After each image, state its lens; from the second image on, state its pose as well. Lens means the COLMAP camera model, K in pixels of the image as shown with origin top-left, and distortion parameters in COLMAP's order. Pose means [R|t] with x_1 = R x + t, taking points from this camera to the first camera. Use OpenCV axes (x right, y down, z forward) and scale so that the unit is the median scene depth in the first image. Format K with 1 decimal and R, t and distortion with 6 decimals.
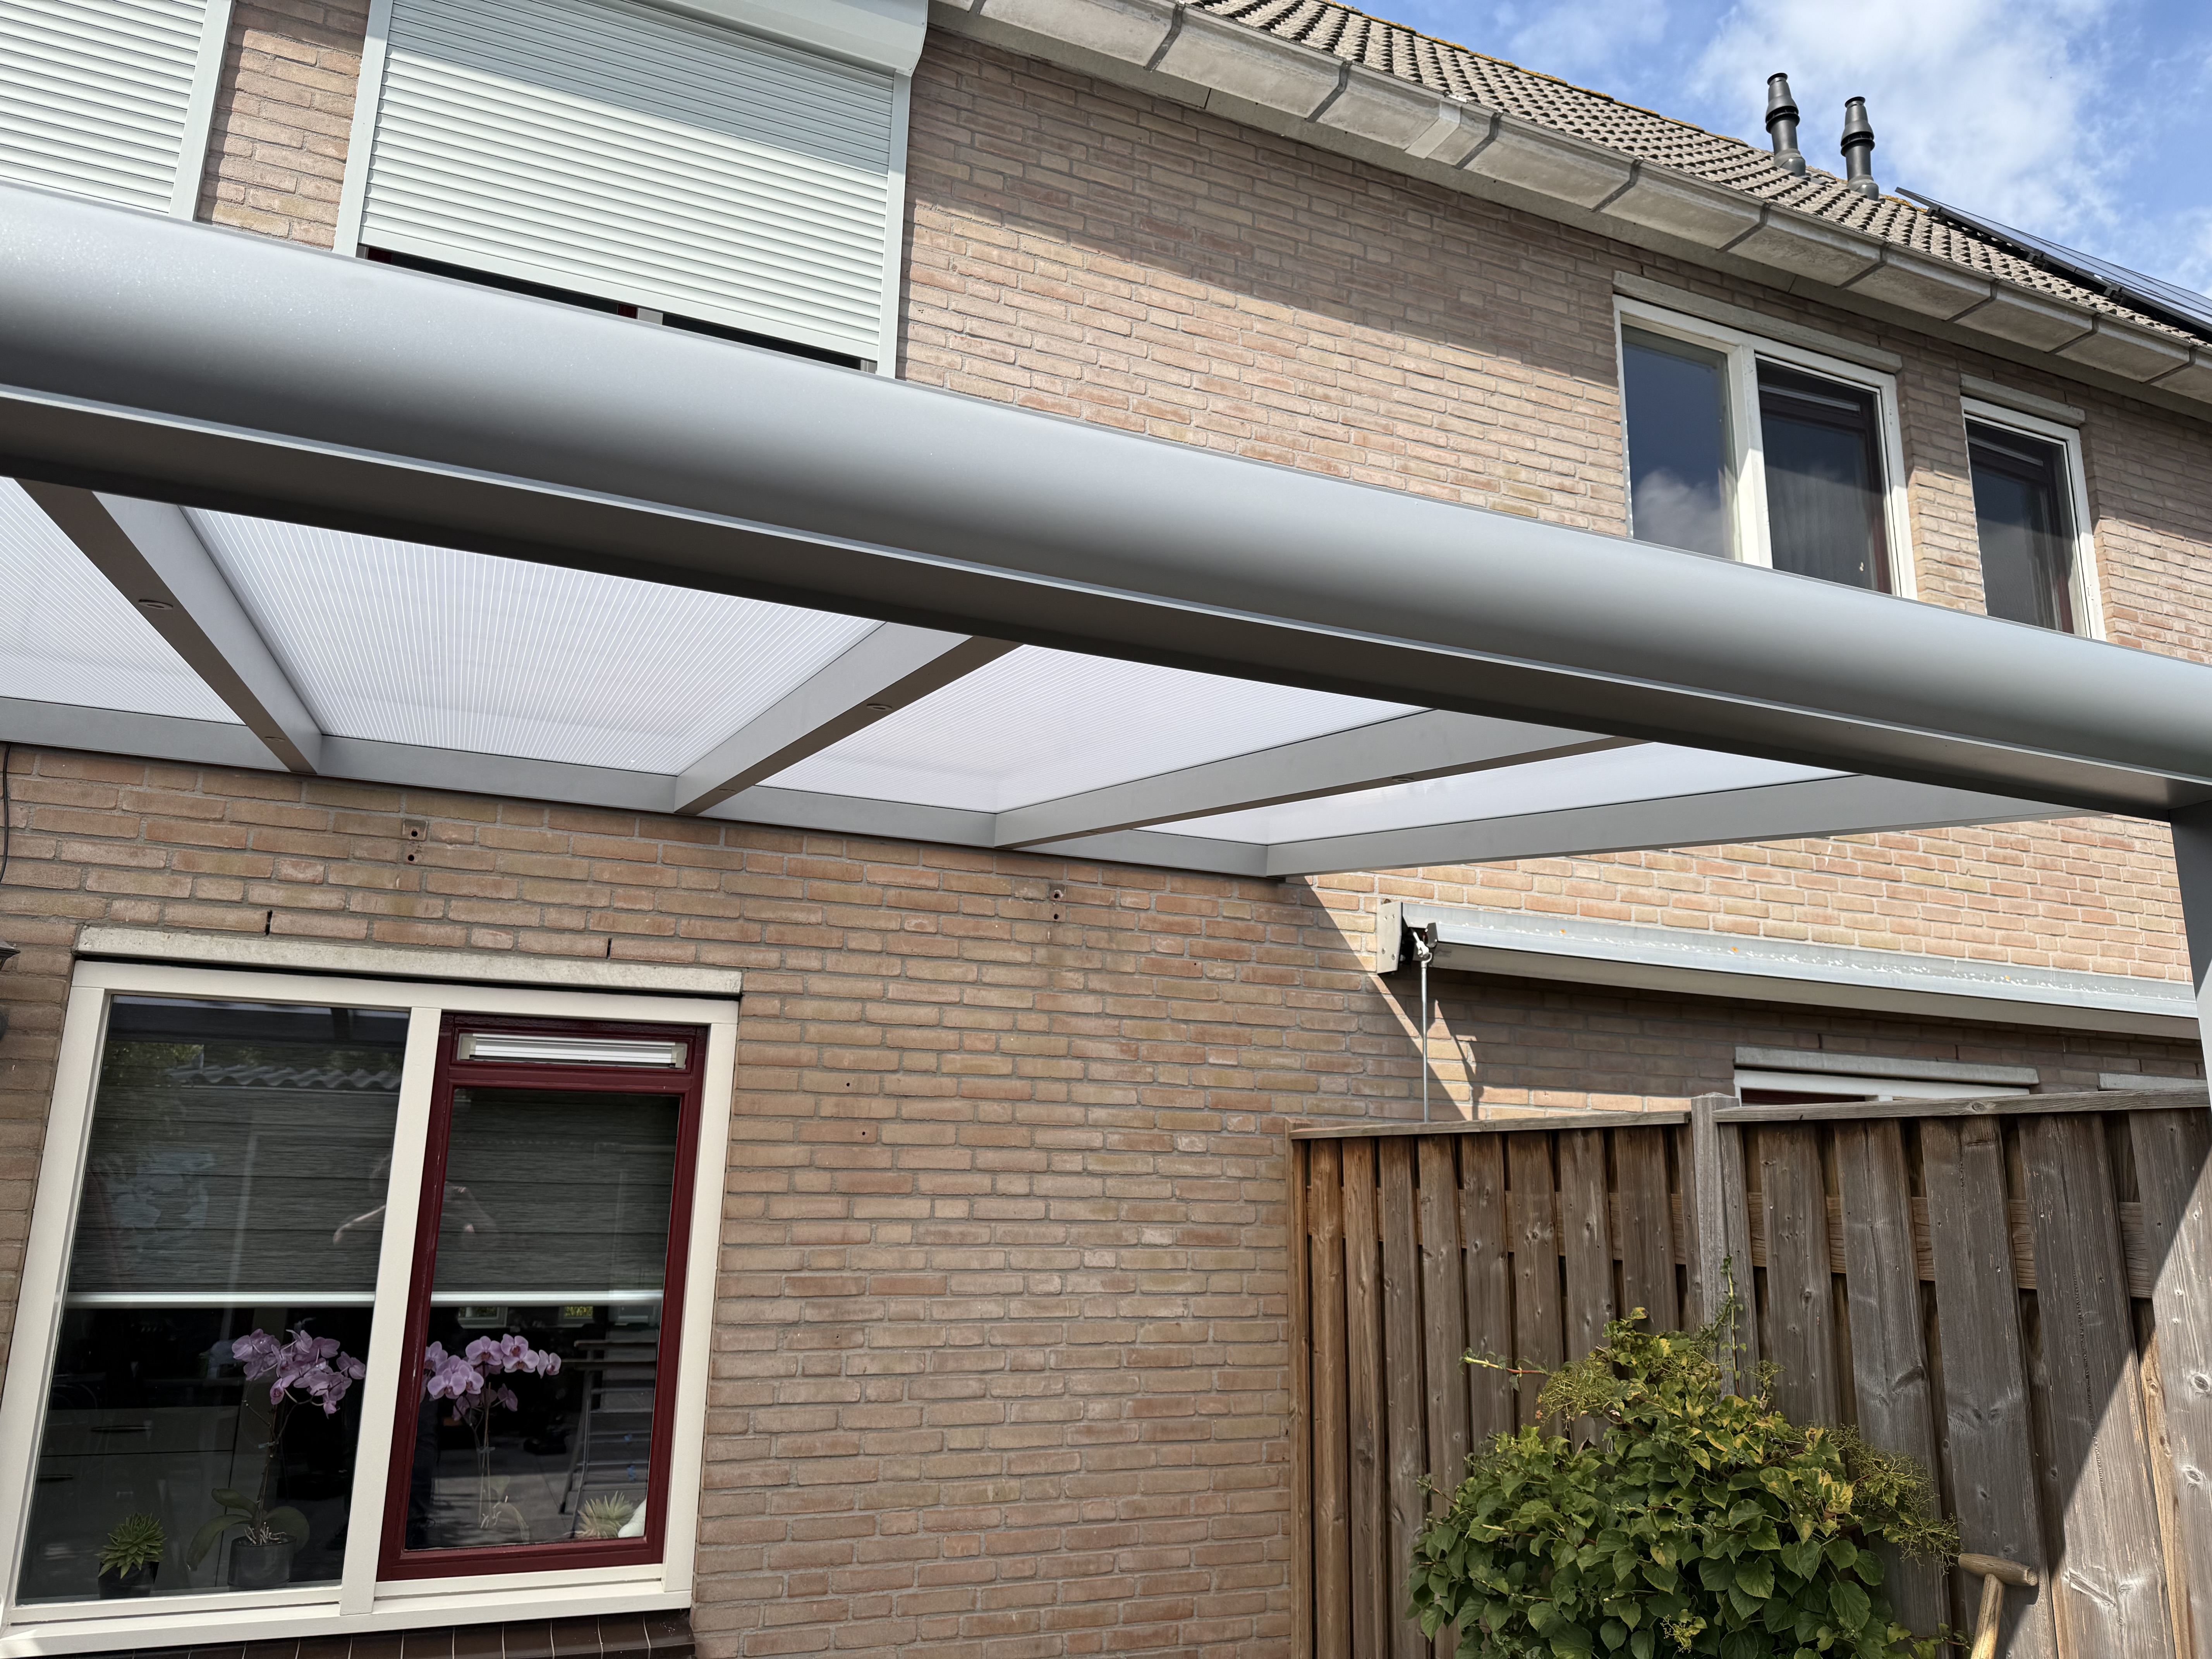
lens RADIAL K [[1554.4, 0, 1106.0], [0, 1554.4, 829.5], [0, 0, 1]] dist [0.127509, -0.201441]
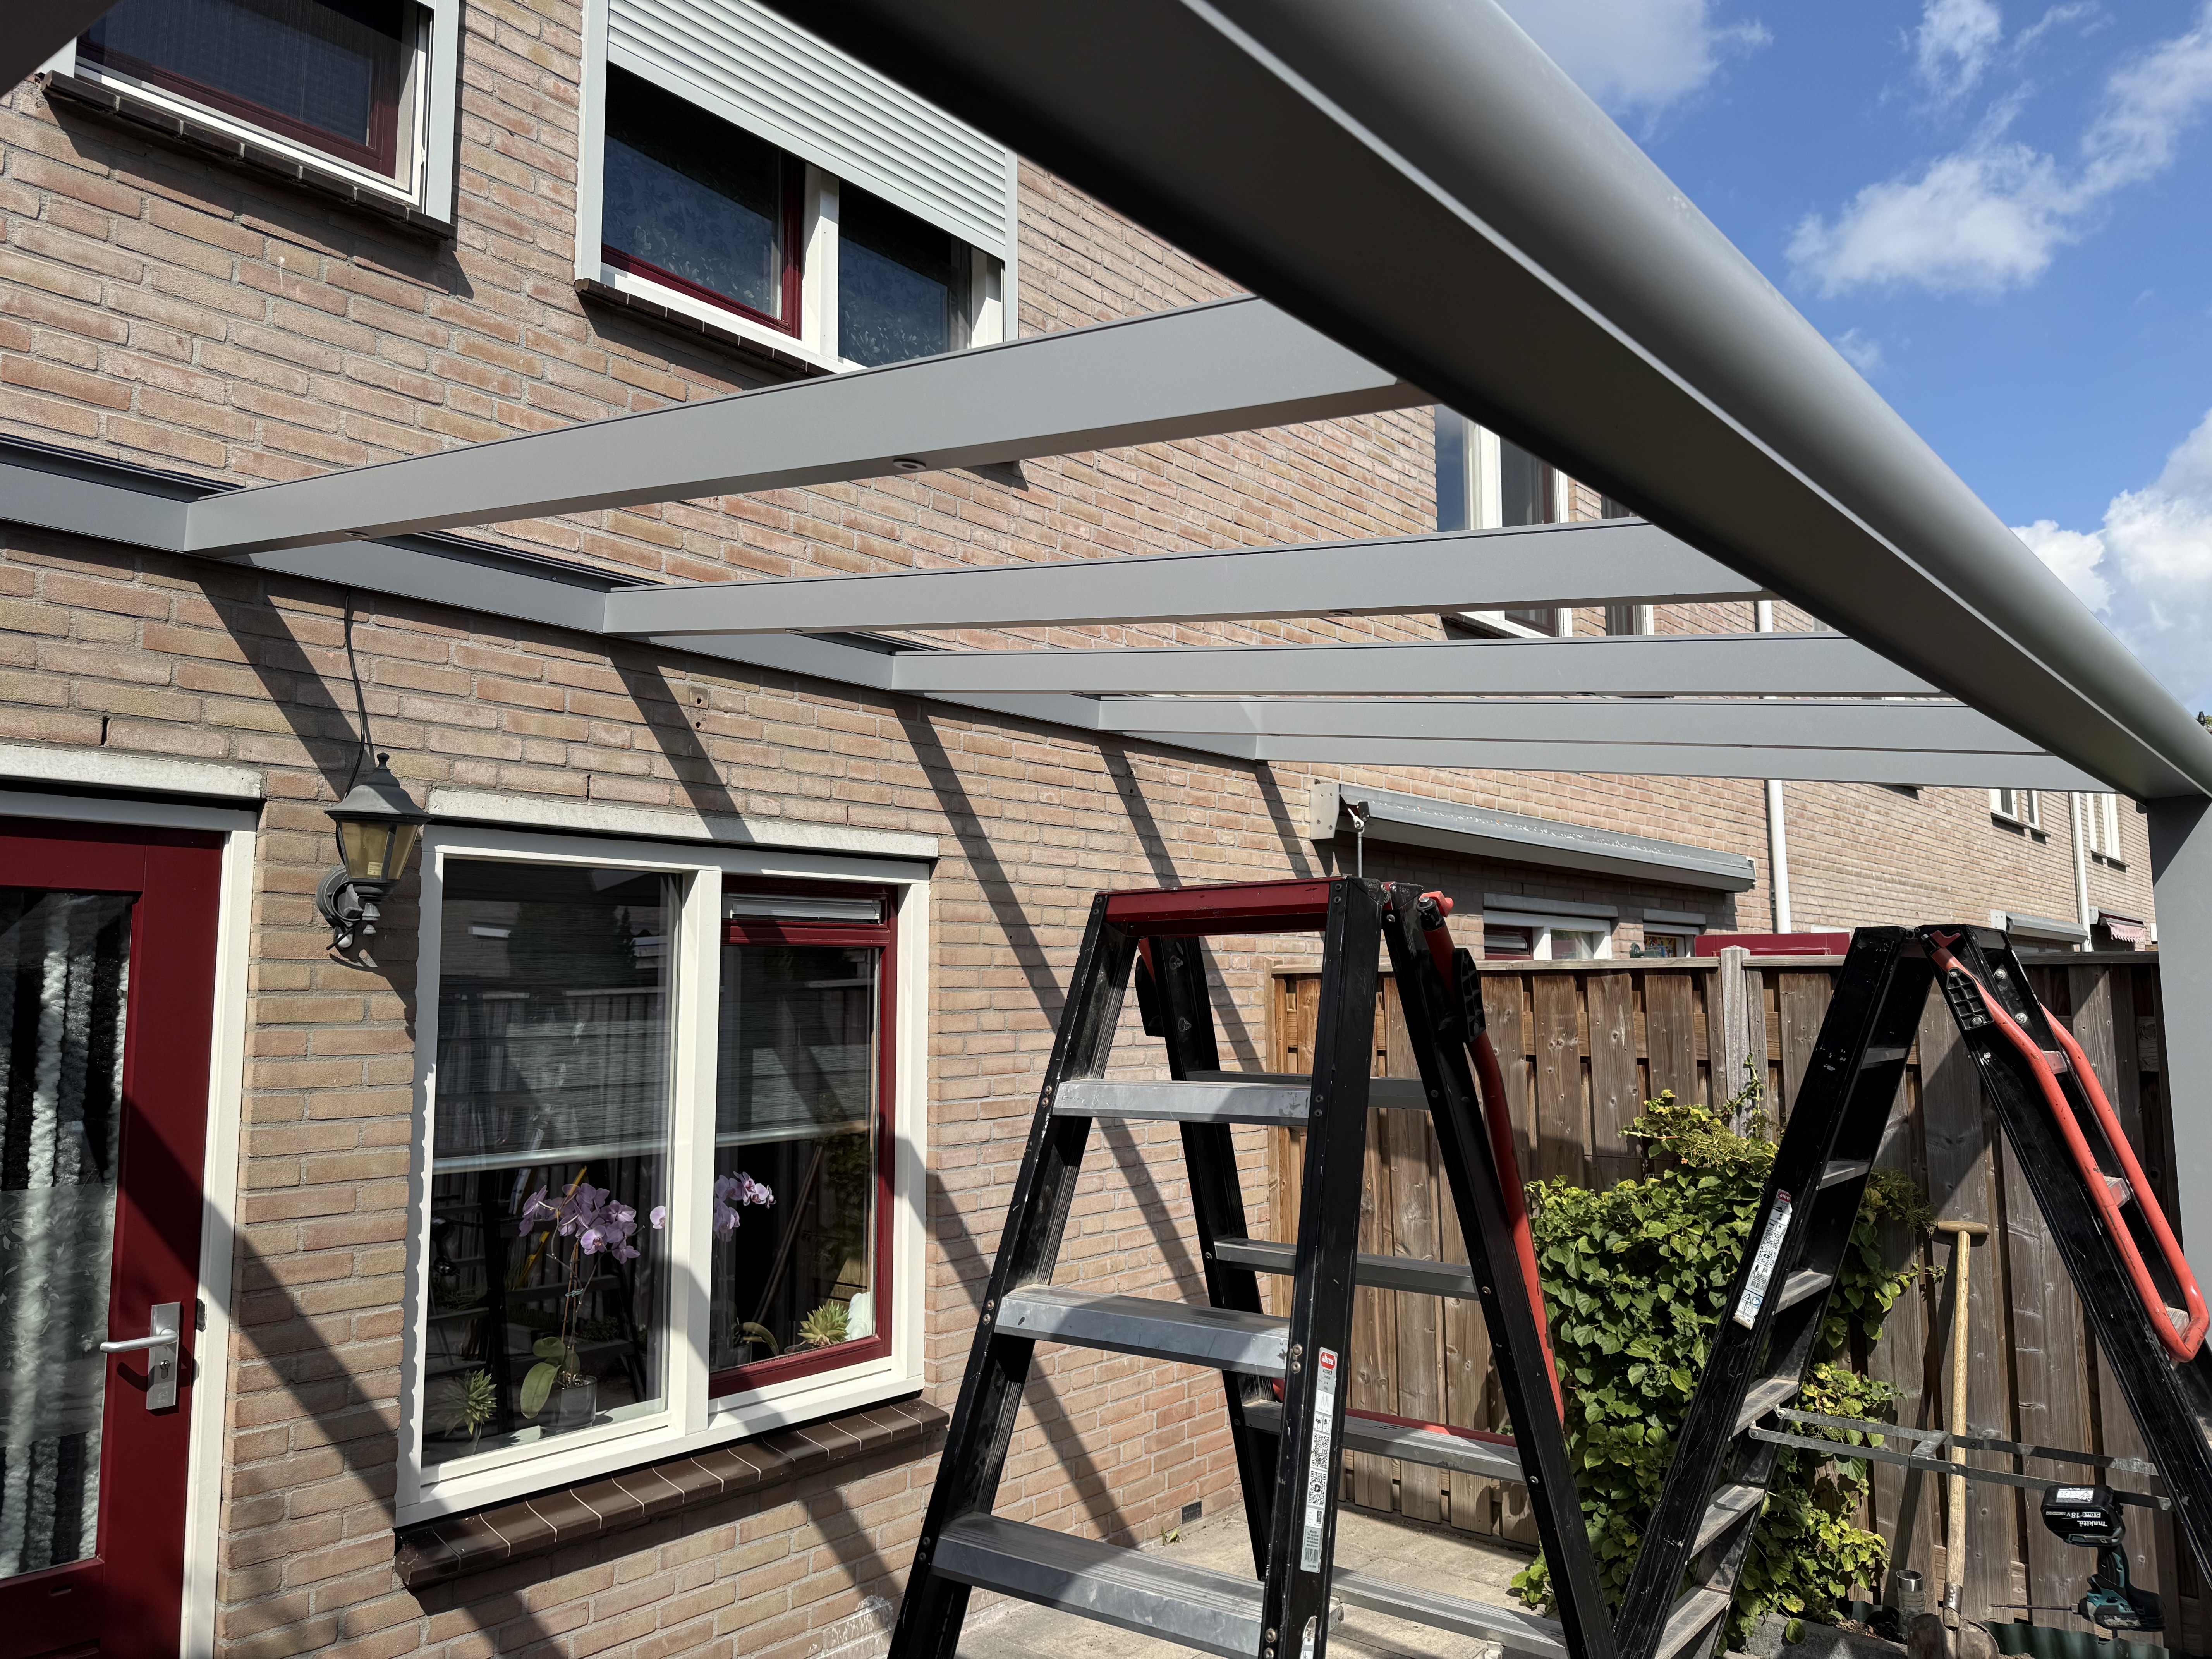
lens RADIAL K [[1554.4, 0, 1106.0], [0, 1554.4, 829.5], [0, 0, 1]] dist [0.127509, -0.201441]
pose [[0.890511, 0.020509, 0.454500, -0.603596], [-0.077734, 0.991153, 0.107579, -0.040606], [-0.448273, -0.131130, 0.884227, -0.021426]]
